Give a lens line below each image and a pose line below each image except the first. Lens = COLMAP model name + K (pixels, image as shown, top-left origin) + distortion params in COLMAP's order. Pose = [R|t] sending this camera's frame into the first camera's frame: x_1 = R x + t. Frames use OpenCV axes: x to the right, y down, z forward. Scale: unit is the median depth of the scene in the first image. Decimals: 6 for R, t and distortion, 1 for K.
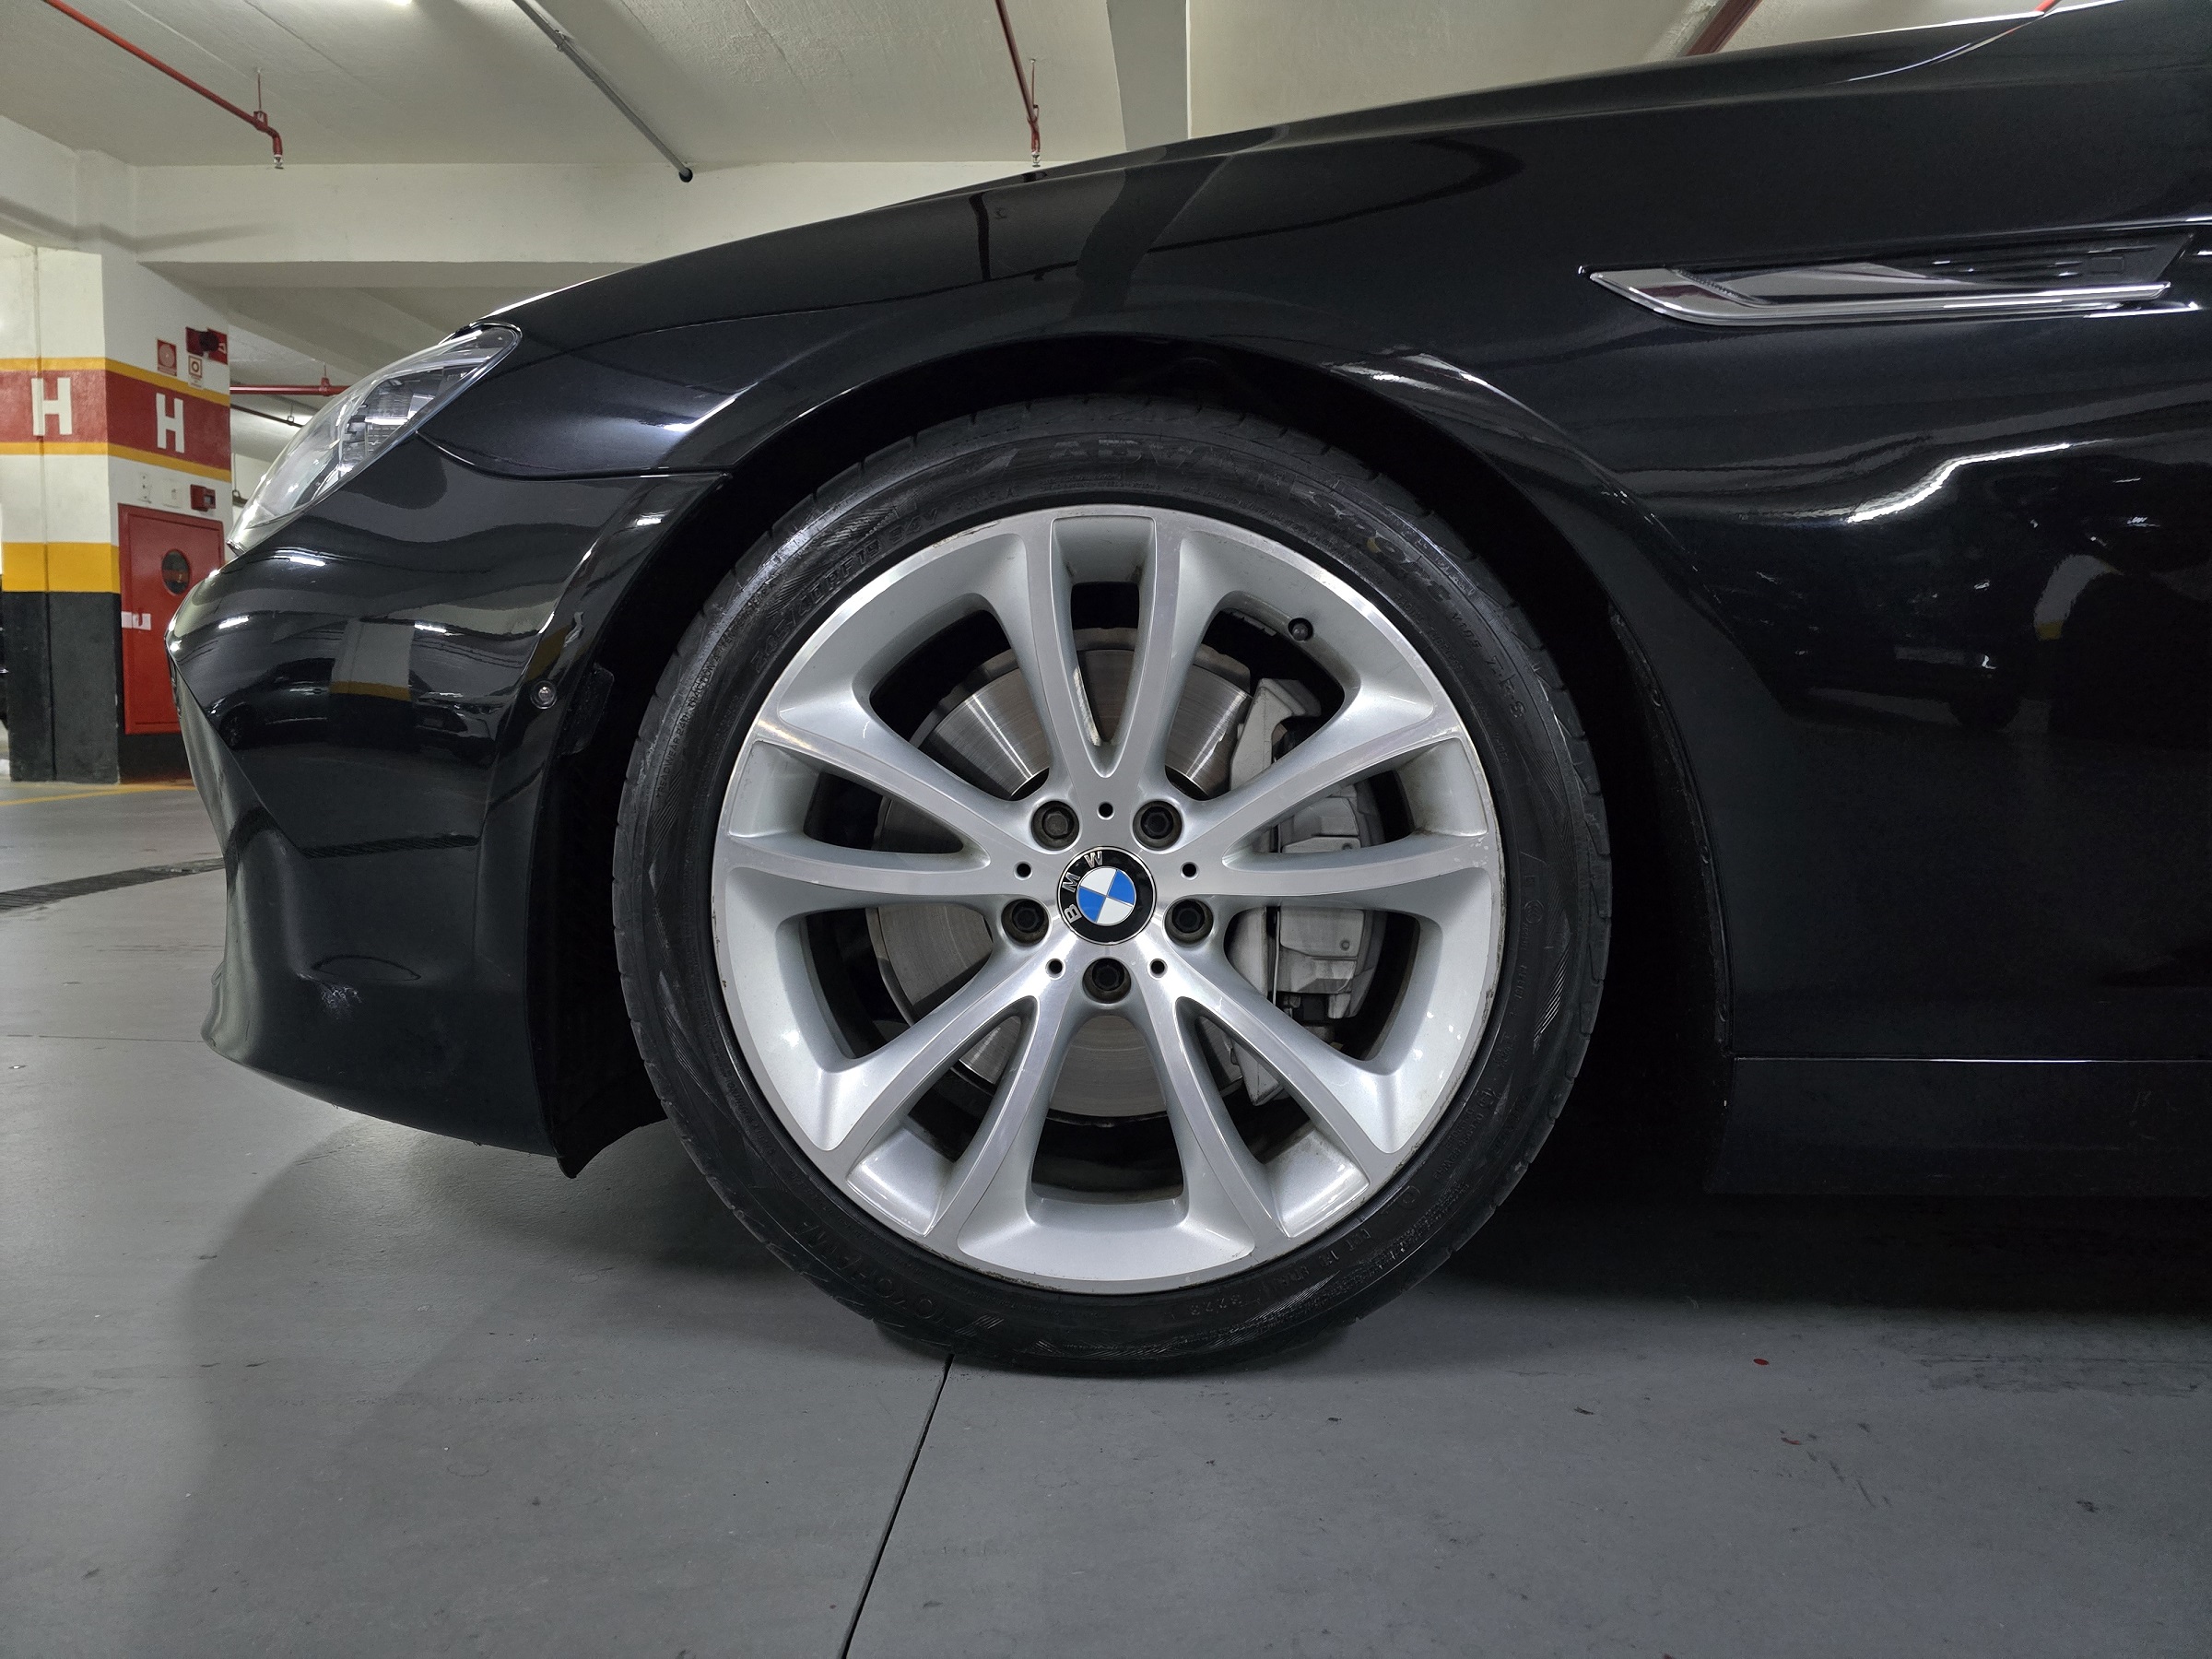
lens RADIAL K [[1487.6, 0, 1106.0], [0, 1487.6, 829.5], [0, 0, 1]] dist [0.004952, -0.002190]
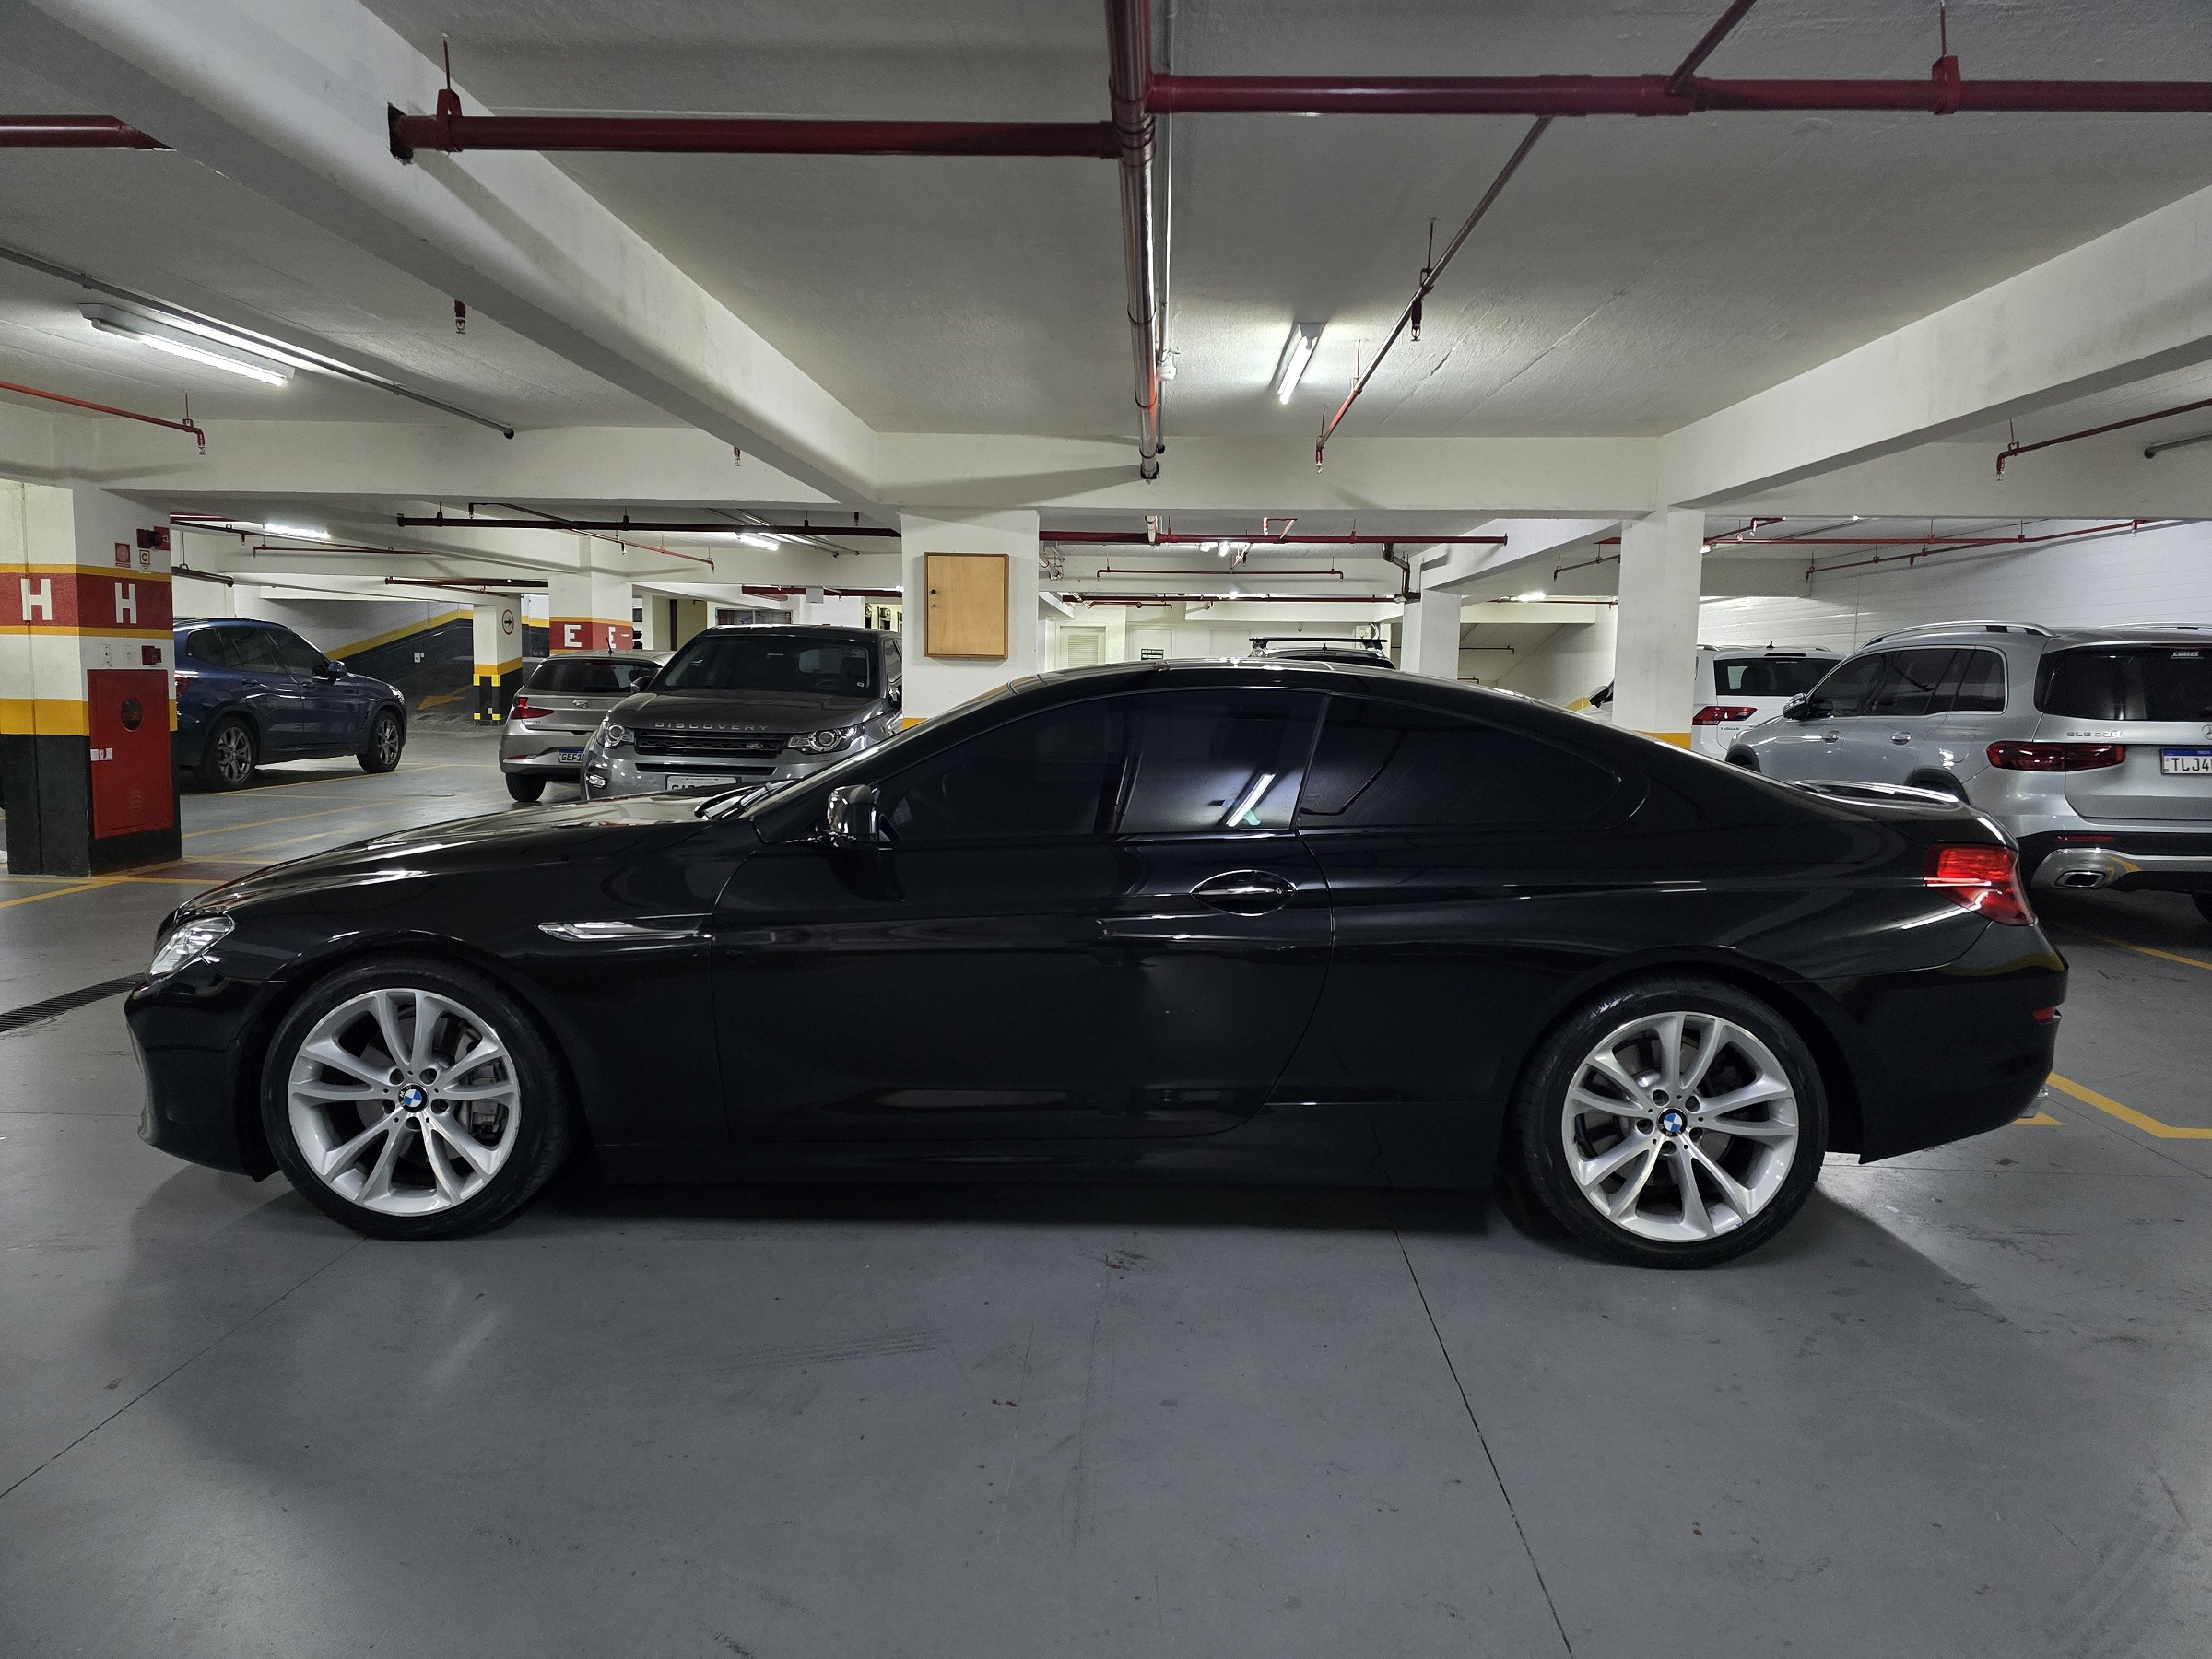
lens RADIAL K [[1488.8, 0, 1109.7], [0, 1488.8, 854.7], [0, 0, 1]] dist [0.003955, 0.002888]
pose [[0.999788, 0.006557, 0.019540, 0.241989], [-0.007109, 0.999574, 0.028323, -0.098265], [-0.019346, -0.028456, 0.999408, -0.380559]]
